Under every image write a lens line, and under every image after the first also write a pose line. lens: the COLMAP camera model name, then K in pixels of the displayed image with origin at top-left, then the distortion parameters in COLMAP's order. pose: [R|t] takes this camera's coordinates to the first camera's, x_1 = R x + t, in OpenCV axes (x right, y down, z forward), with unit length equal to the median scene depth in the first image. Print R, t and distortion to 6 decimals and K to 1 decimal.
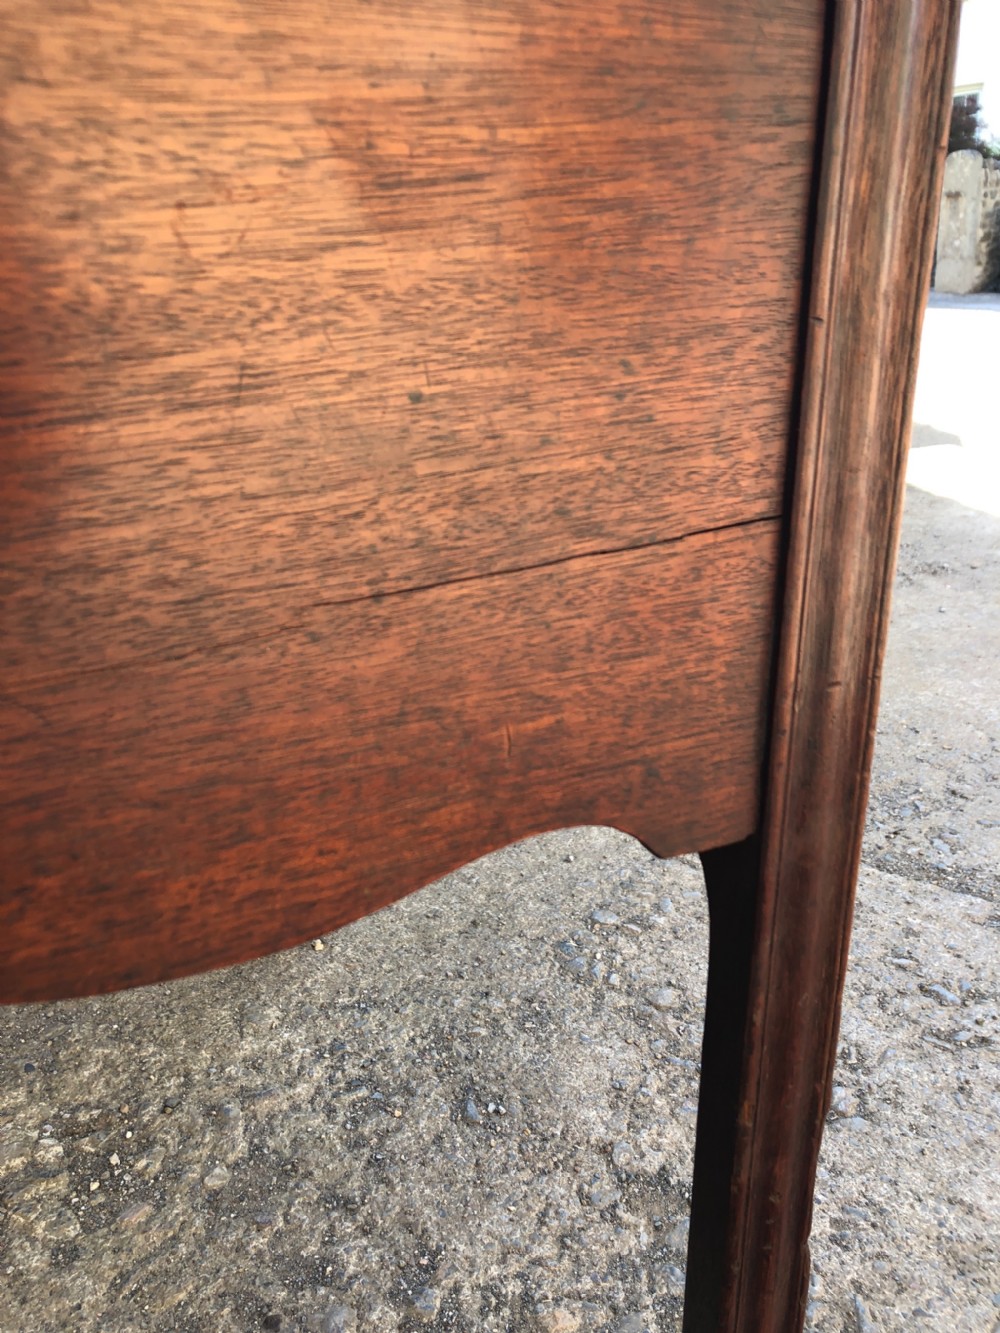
lens RADIAL K [[1104.4, 0, 500.4], [0, 1104.4, 650.1], [0, 0, 1]] dist [-0.003051, 0.018323]
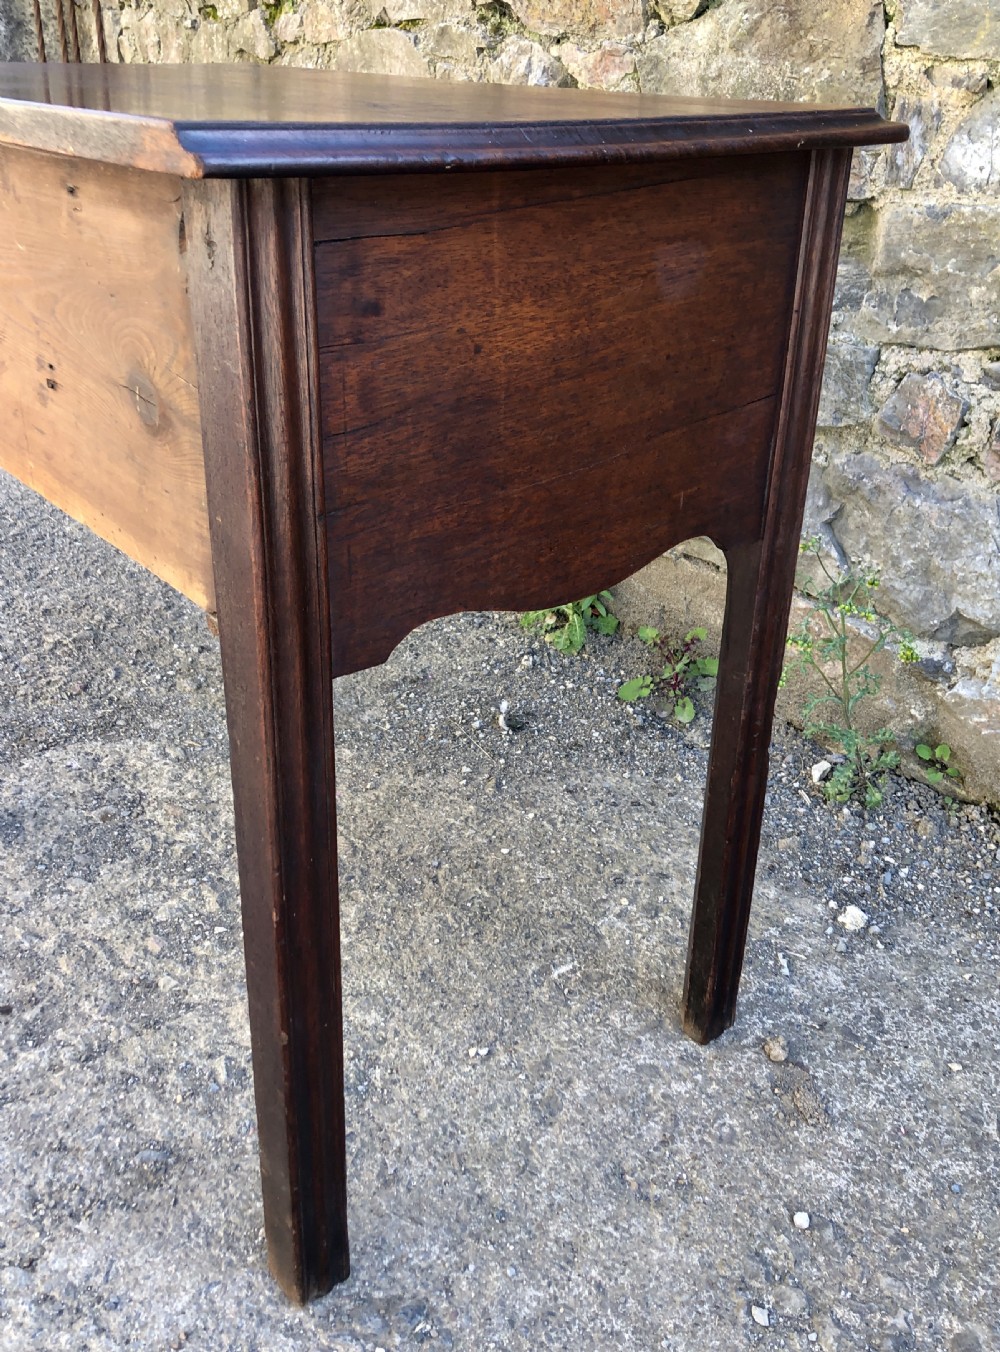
lens RADIAL K [[1279.5, 0, 522.6], [0, 1279.5, 639.2], [0, 0, 1]] dist [0.020938, 0.000000]
pose [[-0.164358, 0.404656, -0.899578, 0.811355], [-0.369955, 0.820119, 0.436506, -0.603541], [0.914396, 0.404547, 0.014912, 1.209614]]
